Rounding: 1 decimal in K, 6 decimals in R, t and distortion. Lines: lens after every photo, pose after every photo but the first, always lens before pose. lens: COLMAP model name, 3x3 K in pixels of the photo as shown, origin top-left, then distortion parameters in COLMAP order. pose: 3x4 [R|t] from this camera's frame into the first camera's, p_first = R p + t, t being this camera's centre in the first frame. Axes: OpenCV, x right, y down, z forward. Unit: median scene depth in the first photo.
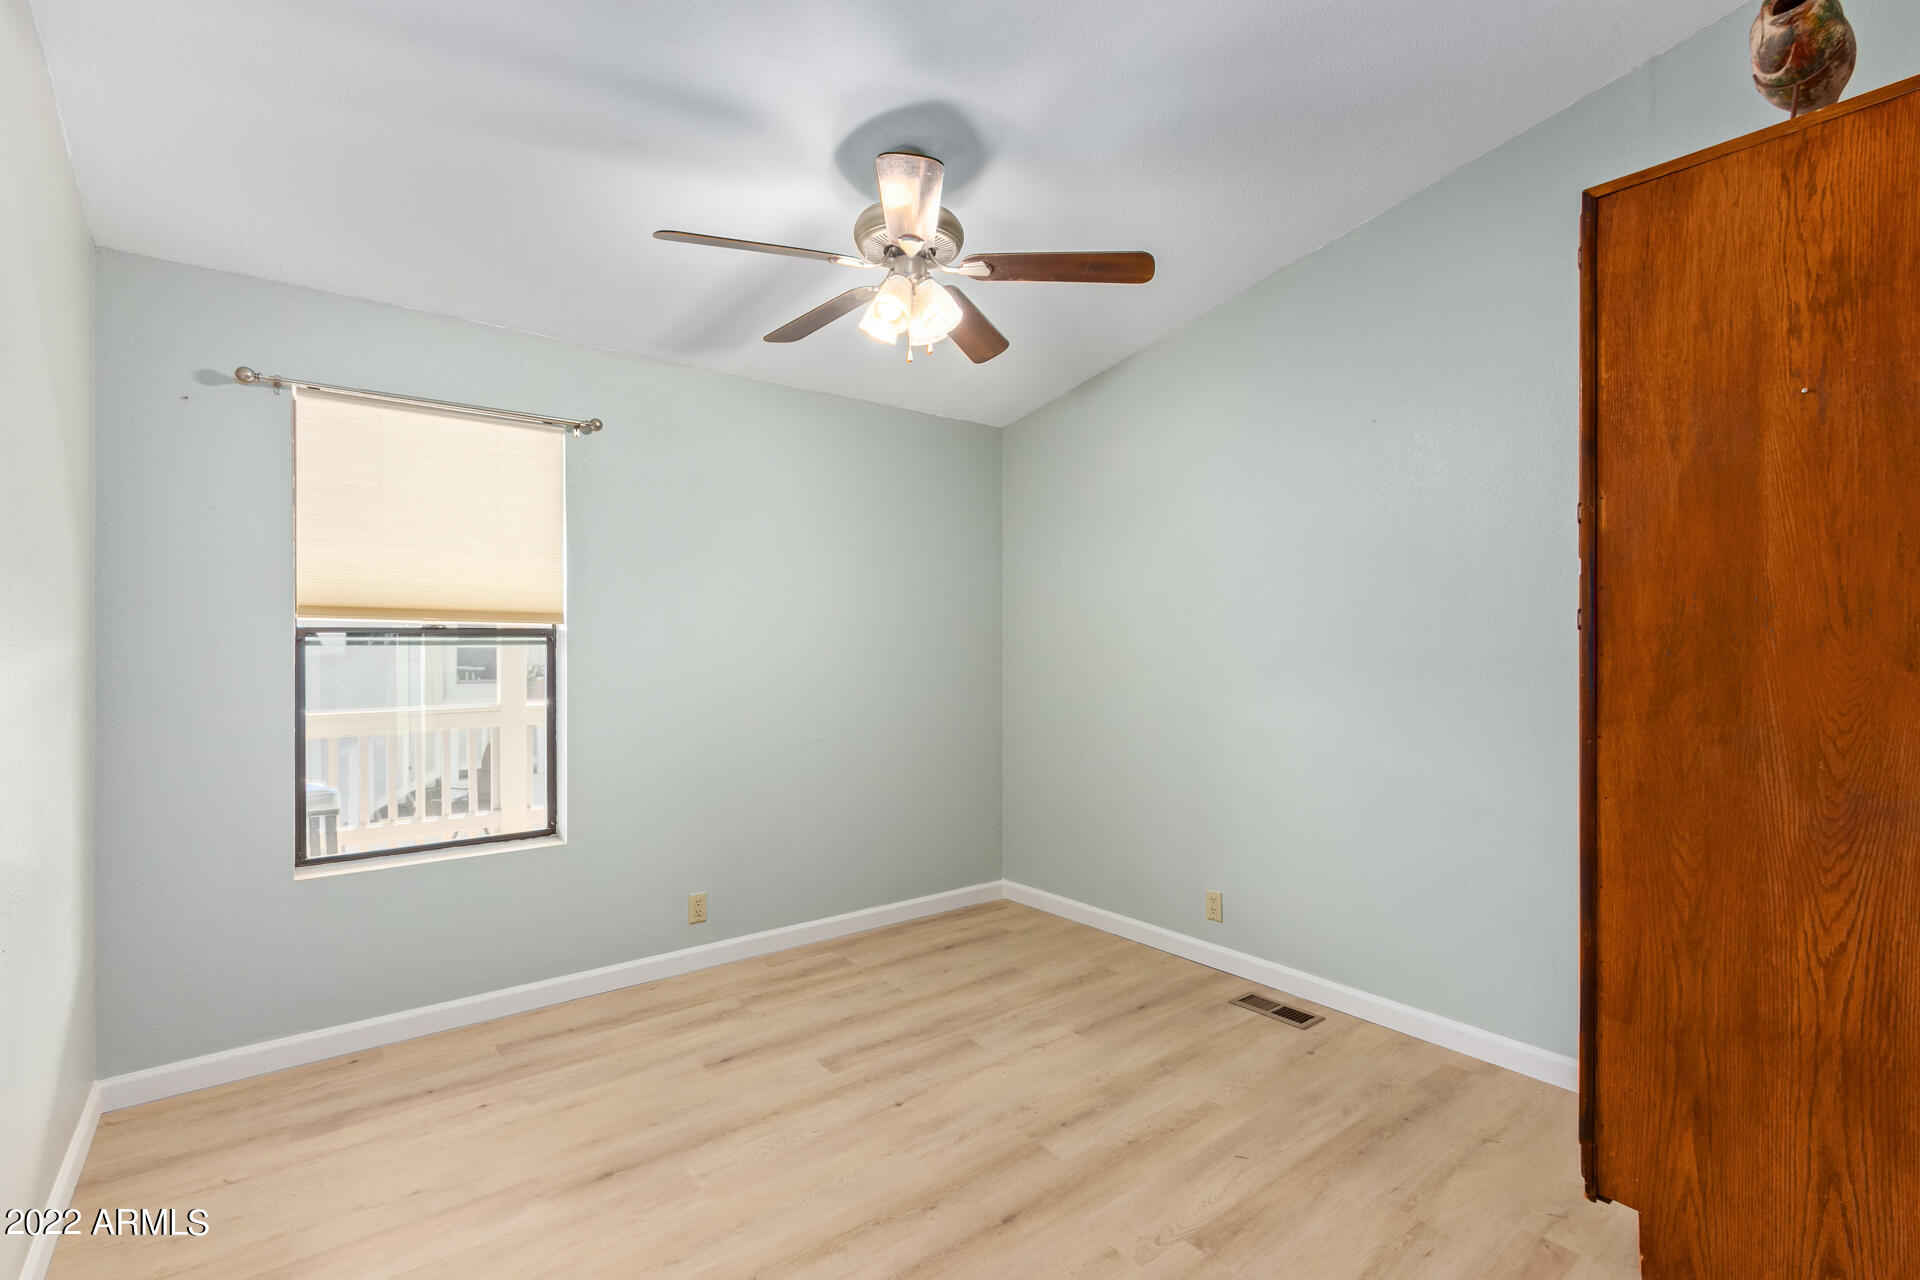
lens RADIAL K [[878.8, 0, 961.1], [0, 878.8, 641.5], [0, 0, 1]] dist [0.004147, -0.000887]
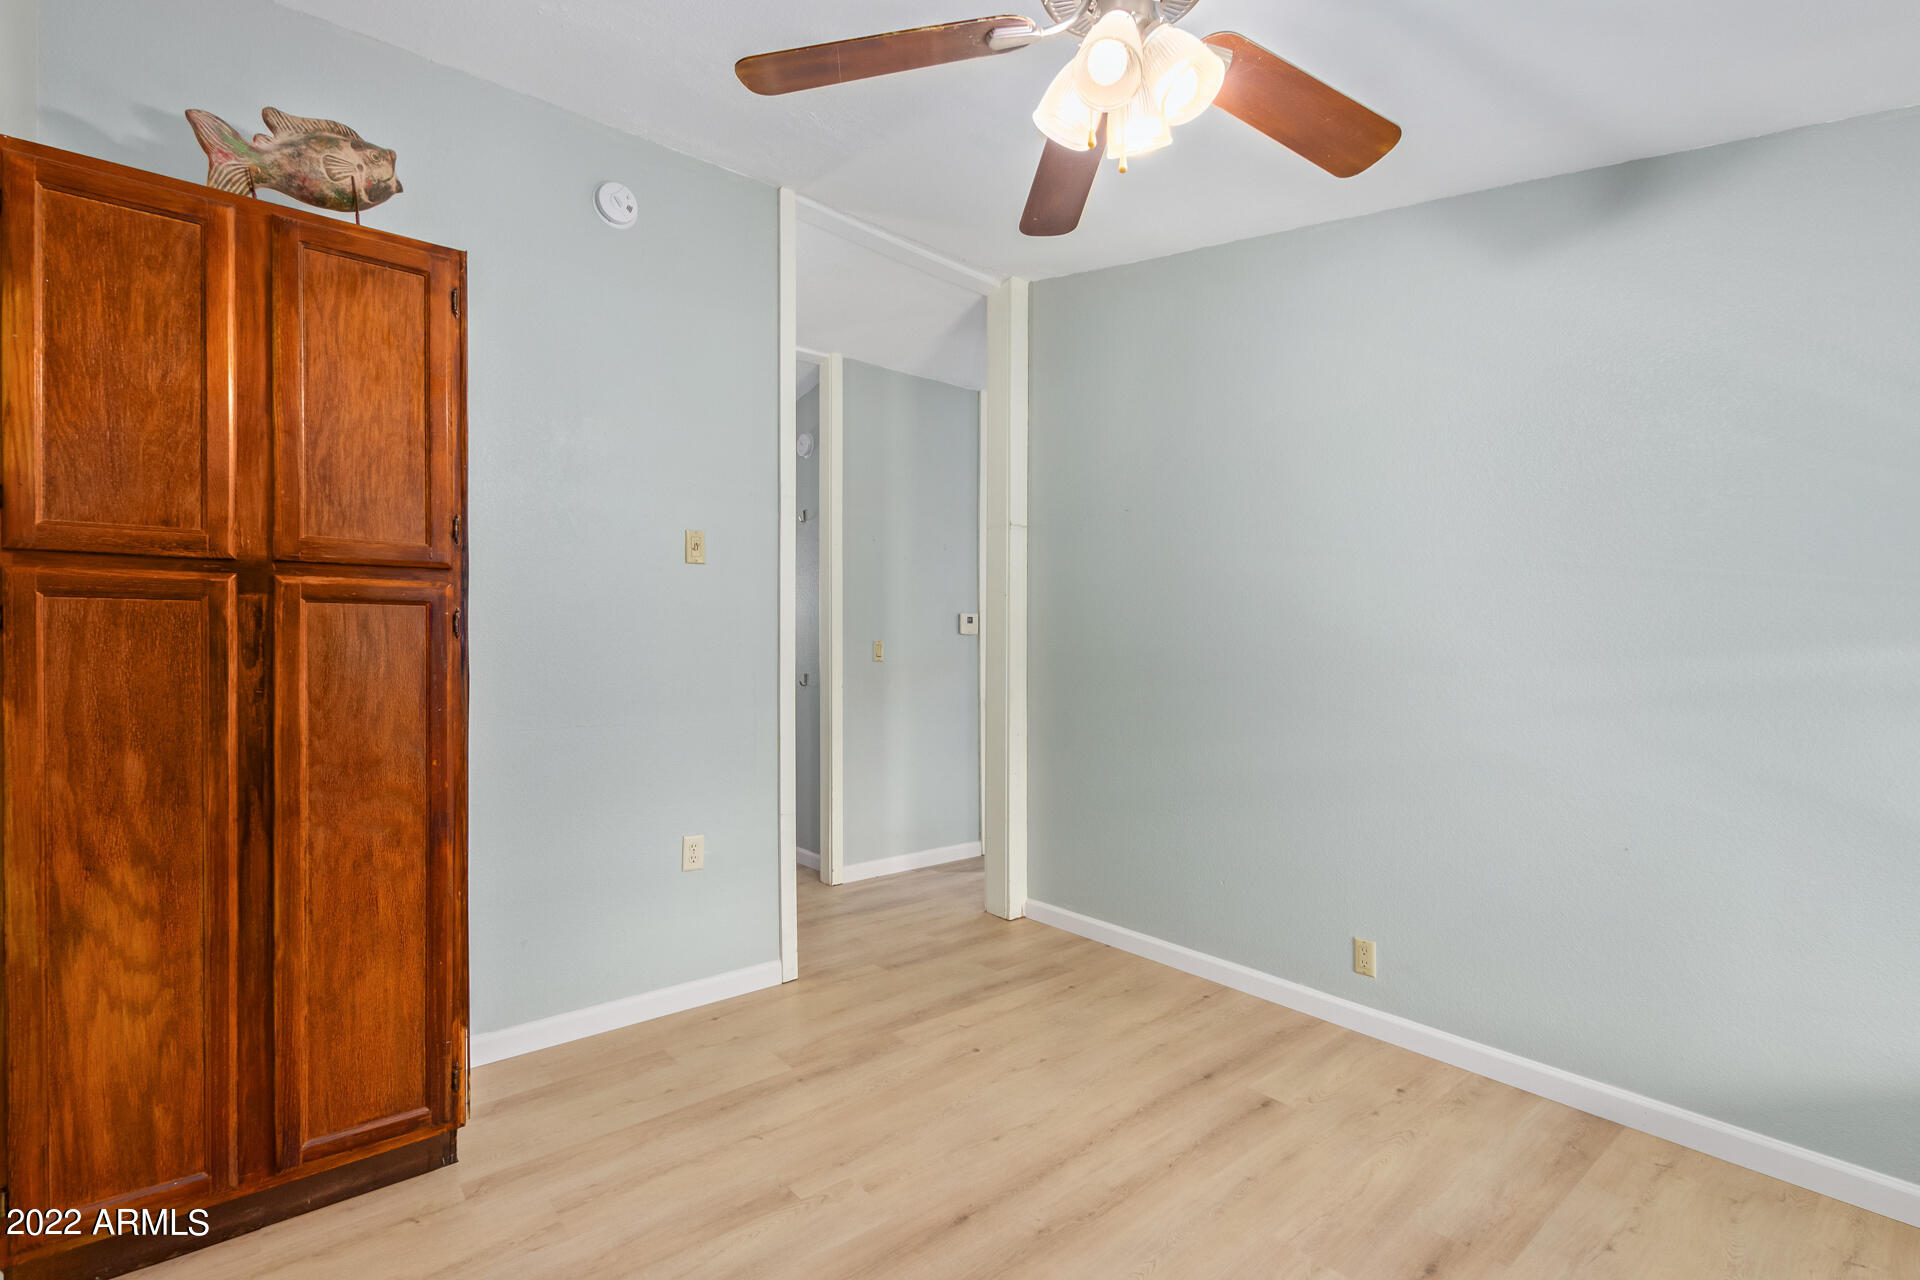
lens RADIAL K [[878.8, 0, 962.2], [0, 878.8, 644.5], [0, 0, 1]] dist [0.004147, -0.000887]
pose [[-0.999758, -0.000623, -0.022003, 0.077801], [-0.000643, 0.999999, 0.000913, 0.000207], [0.022002, 0.000927, -0.999757, 2.031068]]
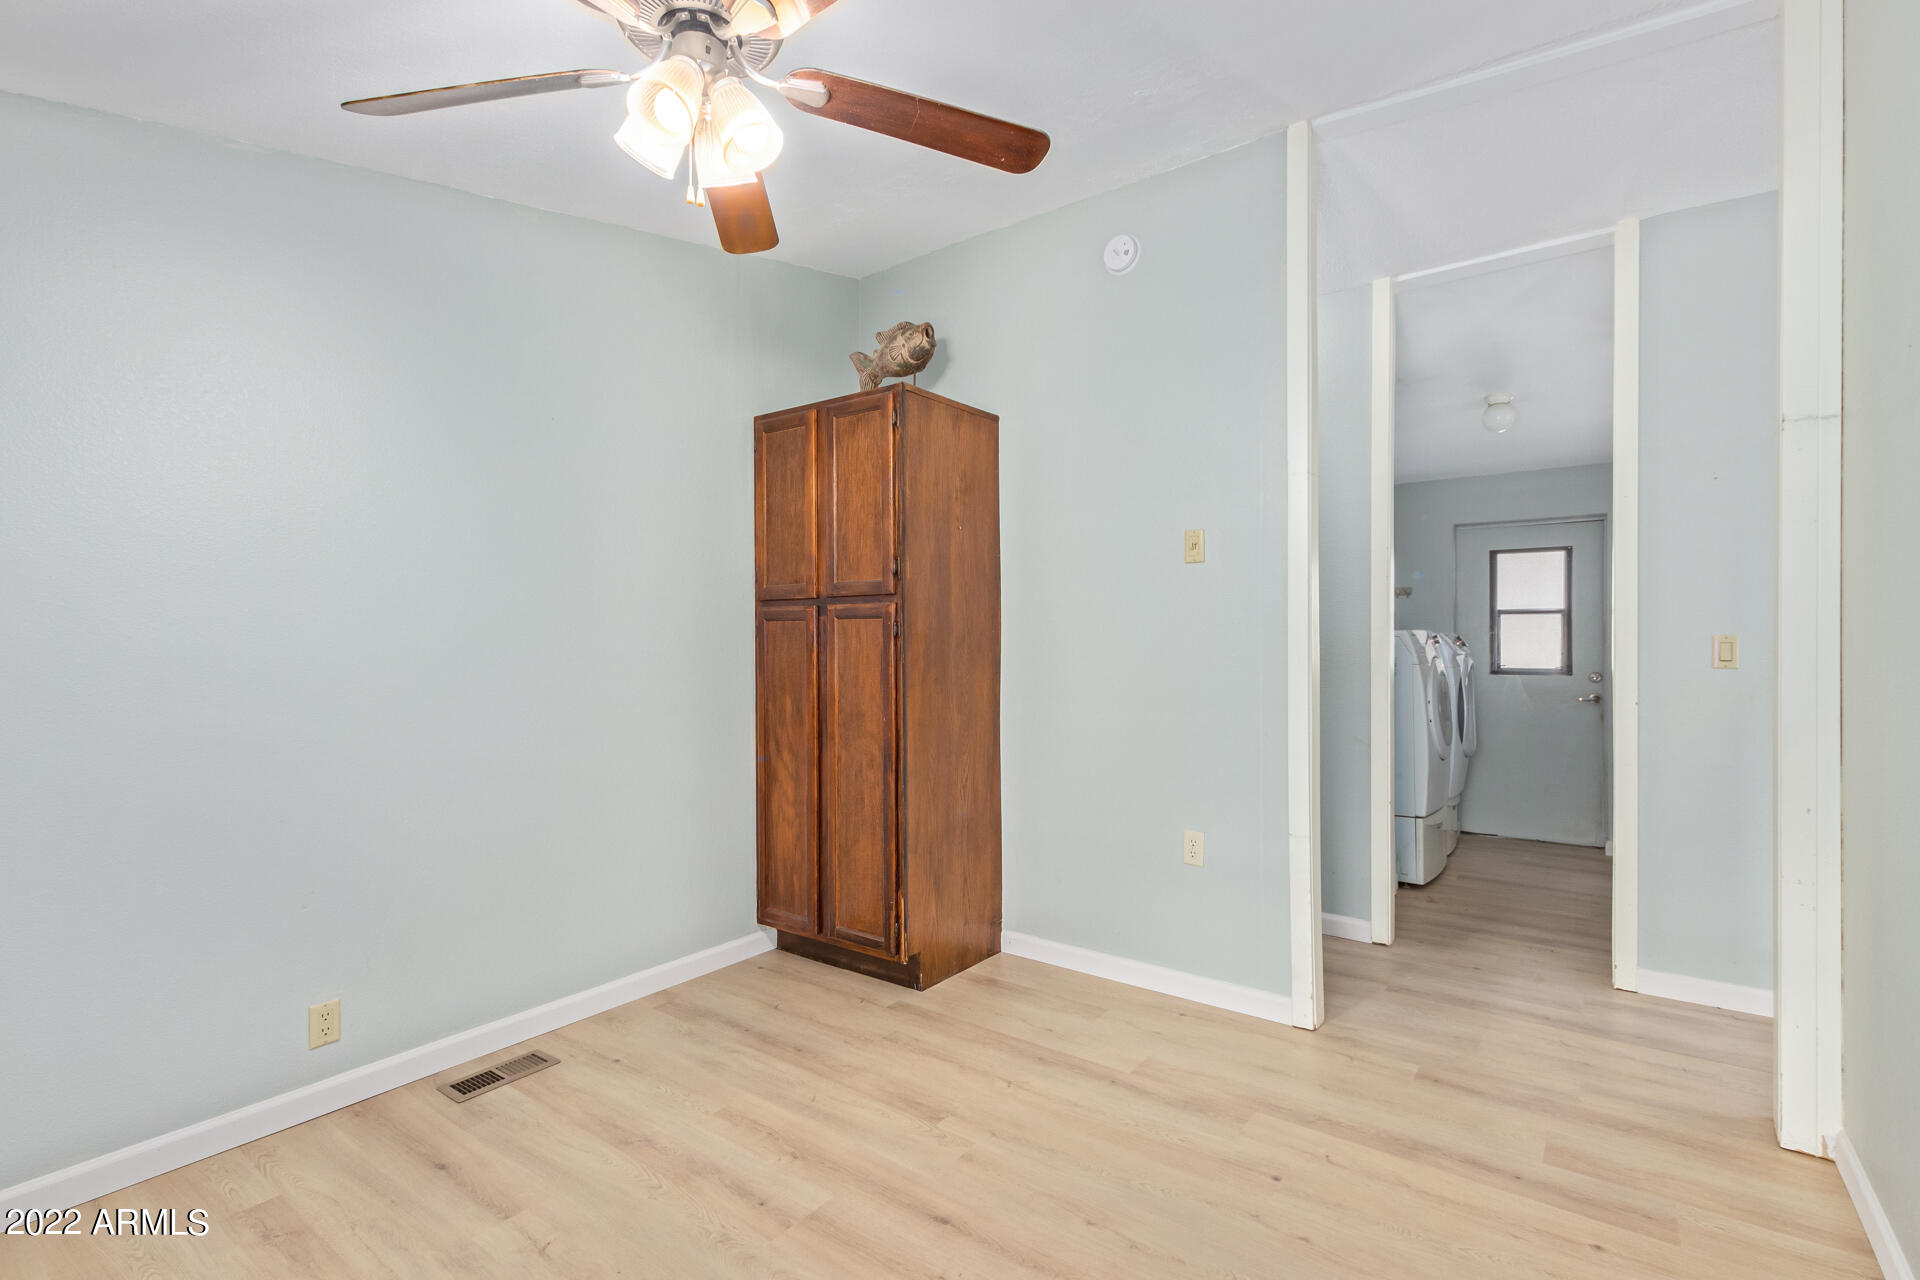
lens RADIAL K [[878.8, 0, 961.0], [0, 878.8, 644.1], [0, 0, 1]] dist [0.004147, -0.000887]
pose [[-0.256481, -0.000369, 0.966549, -0.928821], [0.002370, 0.999997, 0.001011, 0.001525], [-0.966546, 0.002550, -0.256479, 1.250717]]
